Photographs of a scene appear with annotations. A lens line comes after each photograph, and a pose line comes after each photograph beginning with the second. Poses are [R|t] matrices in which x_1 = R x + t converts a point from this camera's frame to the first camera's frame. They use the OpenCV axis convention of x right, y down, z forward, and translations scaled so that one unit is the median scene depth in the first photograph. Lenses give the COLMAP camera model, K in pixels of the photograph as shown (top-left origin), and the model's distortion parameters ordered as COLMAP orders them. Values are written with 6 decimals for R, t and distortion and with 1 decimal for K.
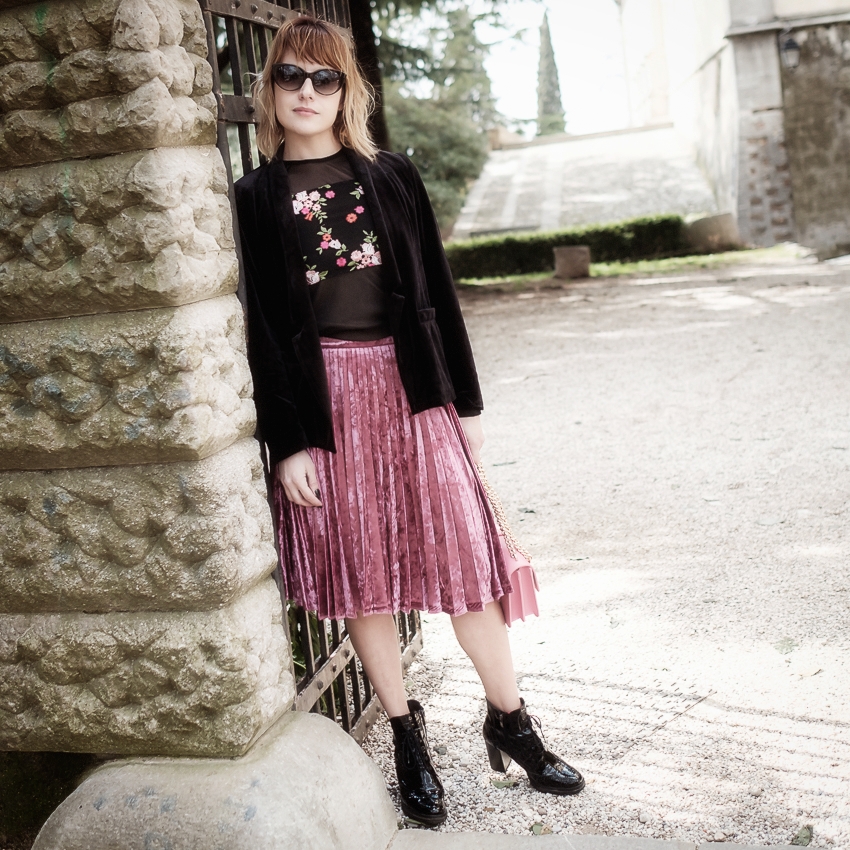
lens RADIAL K [[1329.2, 0, 425.0], [0, 1329.2, 425.0], [0, 0, 1]] dist [-0.008424, -0.042198]
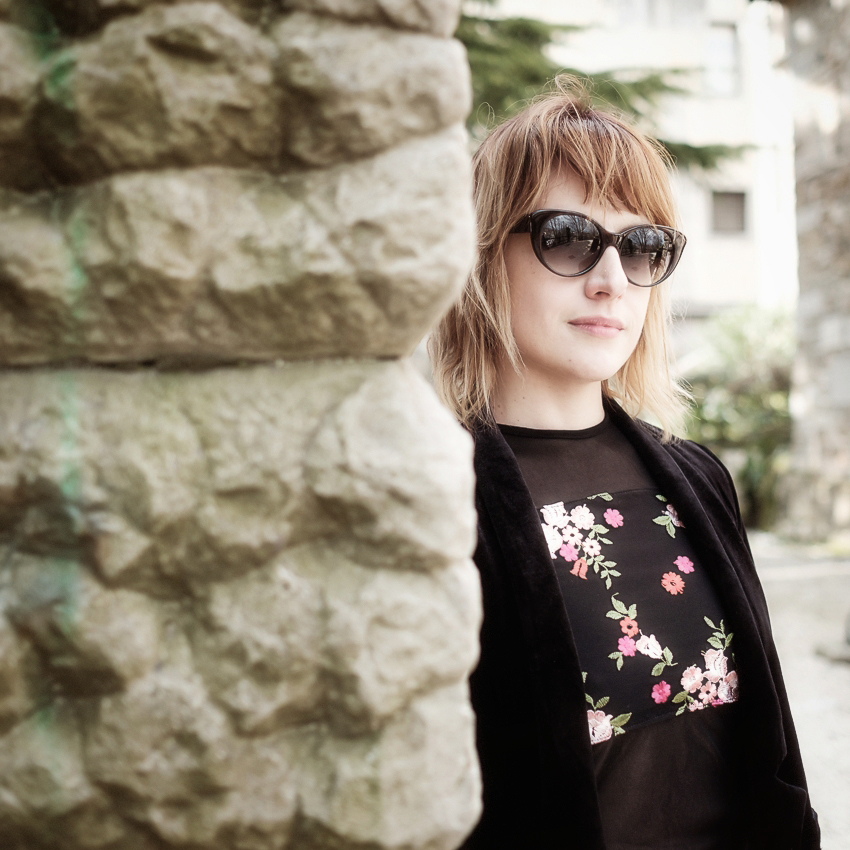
lens RADIAL K [[1423.7, 0, 425.6], [0, 1423.7, 464.3], [0, 0, 1]] dist [0.008570, -0.137391]
pose [[0.948891, 0.078251, 0.305748, -0.757538], [-0.025665, 0.984699, -0.172364, -0.333513], [-0.314558, 0.155708, 0.936381, 1.806862]]
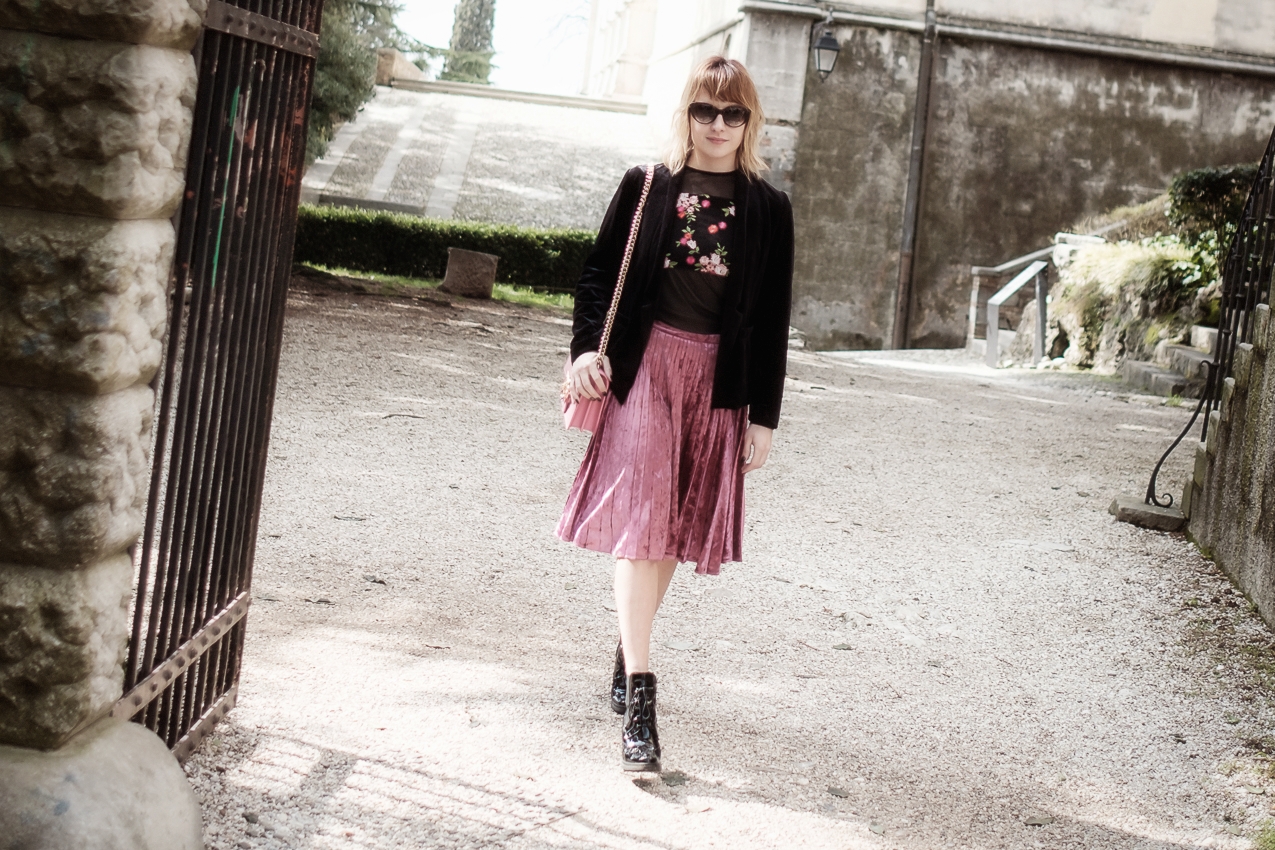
lens RADIAL K [[1351.6, 0, 637.5], [0, 1351.6, 425.0], [0, 0, 1]] dist [-0.003268, 0.002551]
pose [[0.962695, 0.199037, 0.183309, 0.020984], [-0.199066, 0.979813, -0.018432, -0.012637], [-0.183277, -0.018747, 0.982883, 0.074444]]
